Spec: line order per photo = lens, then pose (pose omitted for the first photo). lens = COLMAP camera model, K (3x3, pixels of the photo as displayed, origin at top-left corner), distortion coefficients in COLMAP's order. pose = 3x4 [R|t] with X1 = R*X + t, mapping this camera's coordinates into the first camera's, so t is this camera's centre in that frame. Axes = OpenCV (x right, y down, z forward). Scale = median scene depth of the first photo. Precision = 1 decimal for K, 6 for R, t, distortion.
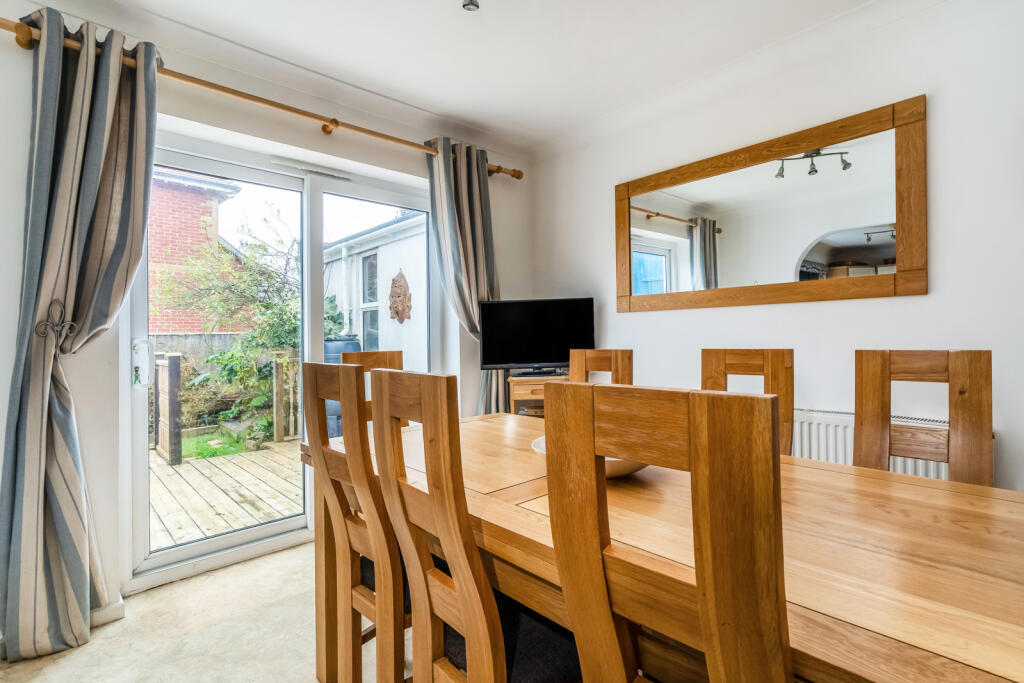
lens RADIAL K [[495.7, 0, 510.9], [0, 495.7, 342.4], [0, 0, 1]] dist [0.009504, -0.000054]
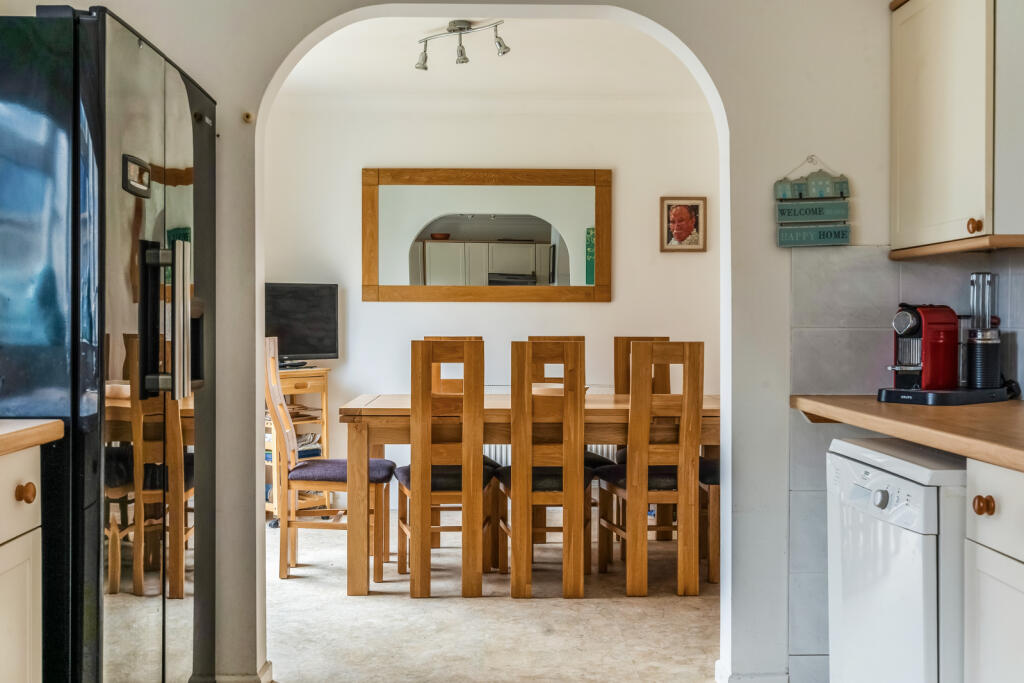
lens RADIAL K [[1068.6, 0, 512.0], [0, 1068.6, 341.5], [0, 0, 1]] dist [0.005502, -0.002092]
pose [[0.662469, 0.008082, 0.749045, -1.210089], [-0.006423, 0.999966, -0.005109, 0.027463], [-0.749062, -0.001426, 0.662499, -0.617243]]
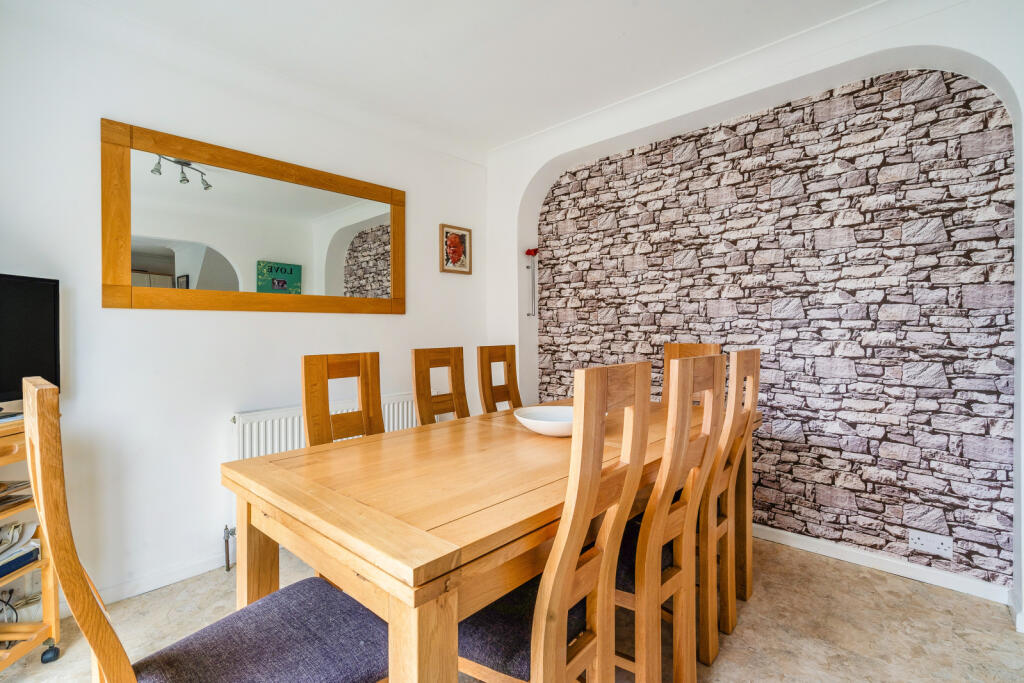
lens RADIAL K [[471.1, 0, 507.9], [0, 471.1, 332.4], [0, 0, 1]] dist [-0.001084, -0.000099]
pose [[-0.067458, 0.020489, 0.997512, -0.483599], [0.027293, 0.999453, -0.018683, -0.000401], [-0.997349, 0.025965, -0.067980, 0.534219]]
